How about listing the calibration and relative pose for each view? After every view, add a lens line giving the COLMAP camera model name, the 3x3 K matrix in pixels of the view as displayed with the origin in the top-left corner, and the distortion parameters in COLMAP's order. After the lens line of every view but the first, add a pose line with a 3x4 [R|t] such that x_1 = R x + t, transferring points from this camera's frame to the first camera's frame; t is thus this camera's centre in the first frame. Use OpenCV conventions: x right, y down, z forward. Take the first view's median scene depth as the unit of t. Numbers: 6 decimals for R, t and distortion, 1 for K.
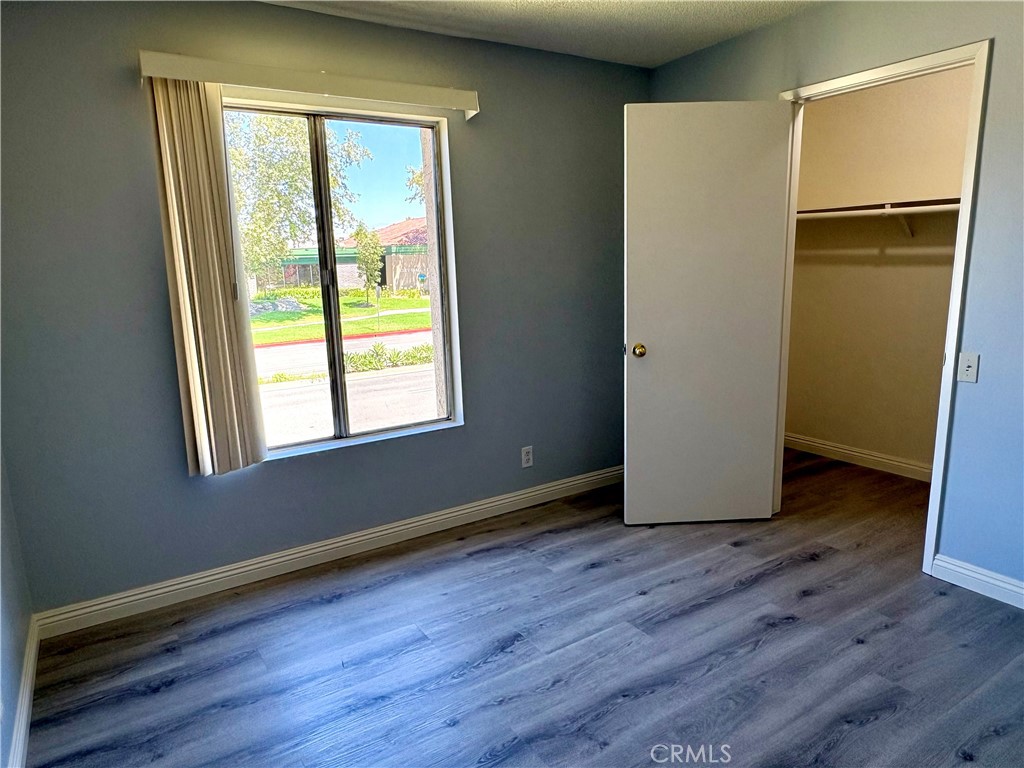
lens RADIAL K [[660.8, 0, 512.9], [0, 660.8, 386.2], [0, 0, 1]] dist [0.002168, 0.000305]
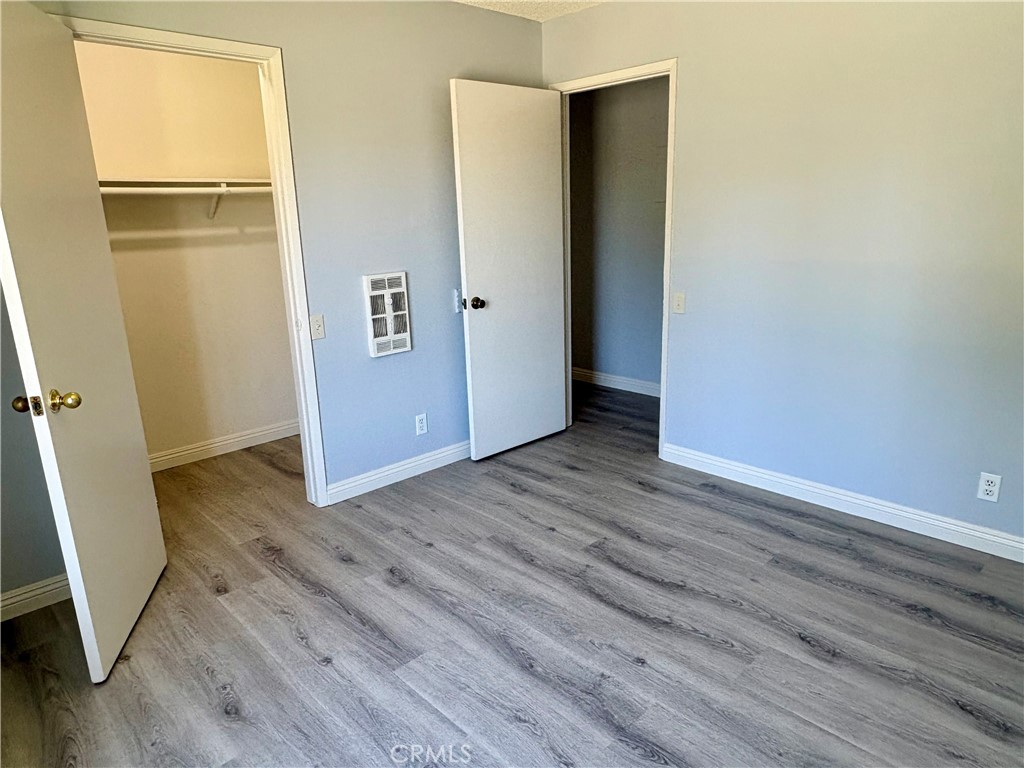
lens RADIAL K [[660.8, 0, 512.9], [0, 660.8, 386.2], [0, 0, 1]] dist [0.002168, 0.000305]
pose [[-0.187045, -0.216331, 0.958235, -0.538033], [0.226365, 0.939708, 0.256335, -0.148912], [-0.955915, 0.264857, -0.126798, 0.812715]]
